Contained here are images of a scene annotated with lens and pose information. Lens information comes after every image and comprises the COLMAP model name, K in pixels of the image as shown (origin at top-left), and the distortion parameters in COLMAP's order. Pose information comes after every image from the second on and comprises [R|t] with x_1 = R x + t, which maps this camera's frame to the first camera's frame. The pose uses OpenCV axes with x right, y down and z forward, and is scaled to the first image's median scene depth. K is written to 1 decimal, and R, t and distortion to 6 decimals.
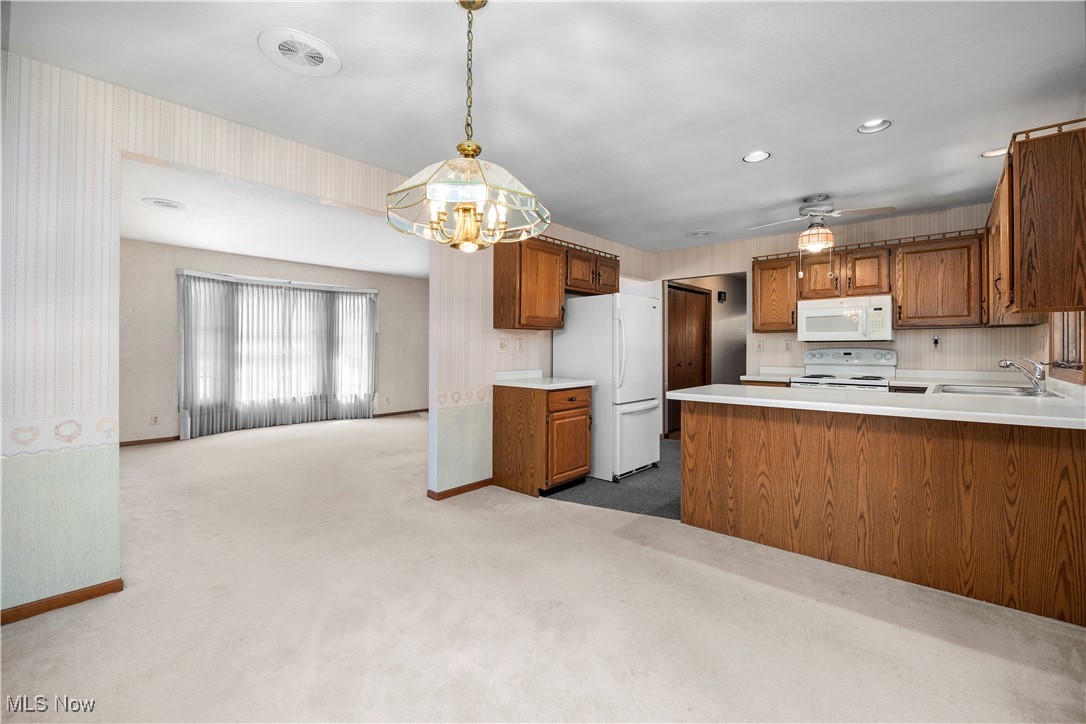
lens RADIAL K [[456.0, 0, 560.3], [0, 456.0, 347.3], [0, 0, 1]] dist [-0.017206, 0.000260]
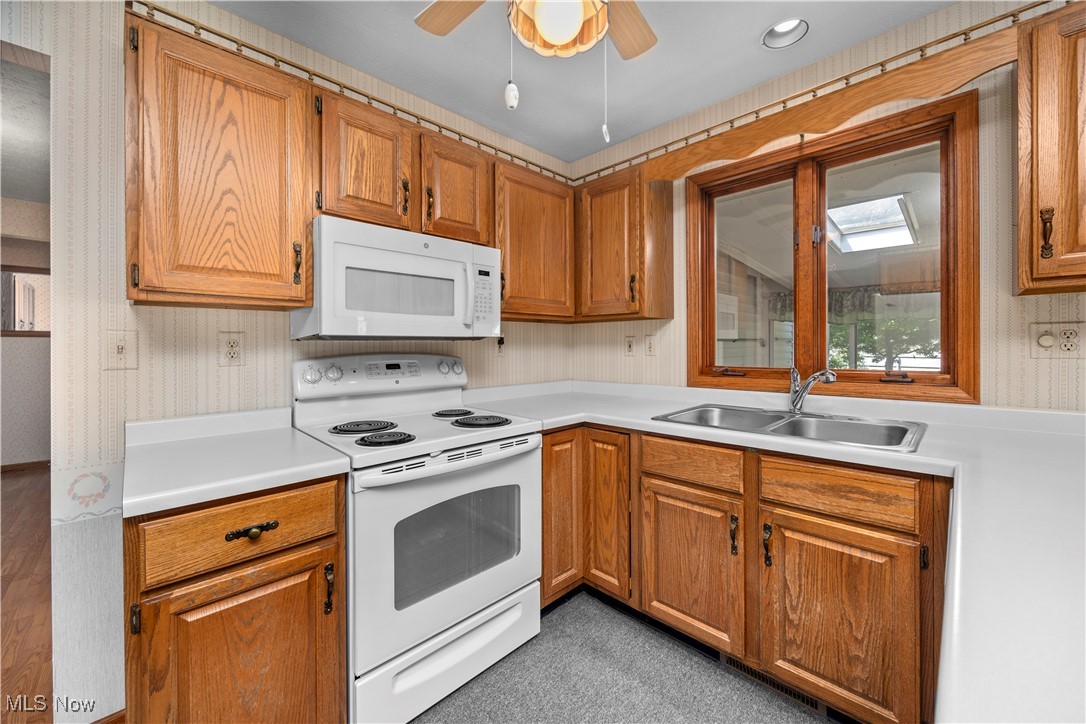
lens RADIAL K [[428.5, 0, 541.7], [0, 428.5, 348.9], [0, 0, 1]] dist [-0.000823, 0.000305]
pose [[0.081782, -0.004795, 0.996639, 0.275263], [0.005719, 0.999974, 0.004342, -0.005299], [-0.996634, 0.005344, 0.081808, 0.999398]]
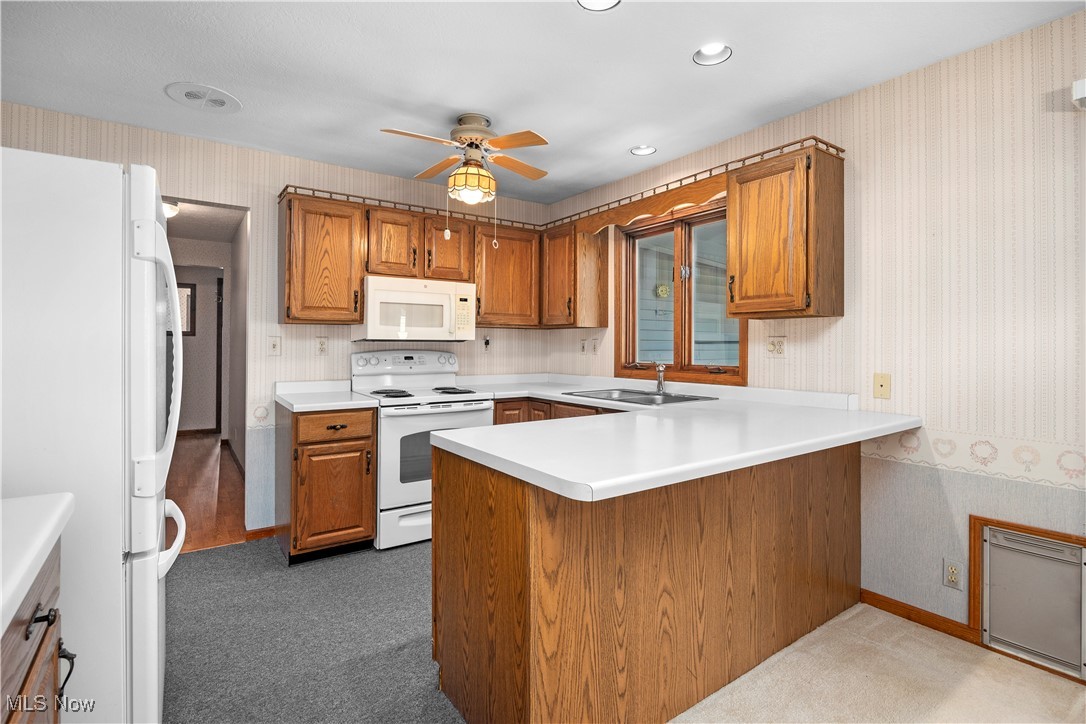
lens RADIAL K [[519.2, 0, 531.3], [0, 519.2, 344.9], [0, 0, 1]] dist [-0.011228, -0.000871]
pose [[0.256303, 0.003606, 0.966590, -0.136459], [-0.006249, 0.999978, -0.002074, -0.007596], [-0.966576, -0.005508, 0.256320, 0.733307]]
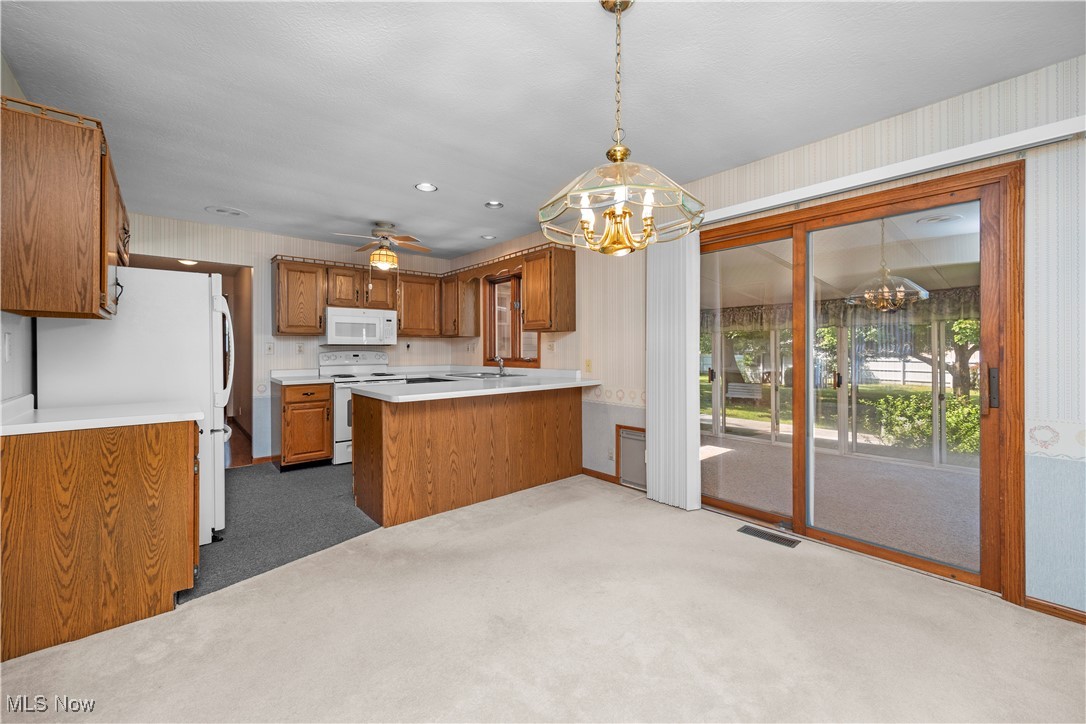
lens RADIAL K [[428.5, 0, 535.5], [0, 428.5, 353.1], [0, 0, 1]] dist [-0.000823, 0.000305]
pose [[0.153012, -0.007069, 0.988199, -0.494251], [0.000629, 0.999975, 0.007056, -0.000046], [-0.988224, -0.000458, 0.153012, 0.440939]]
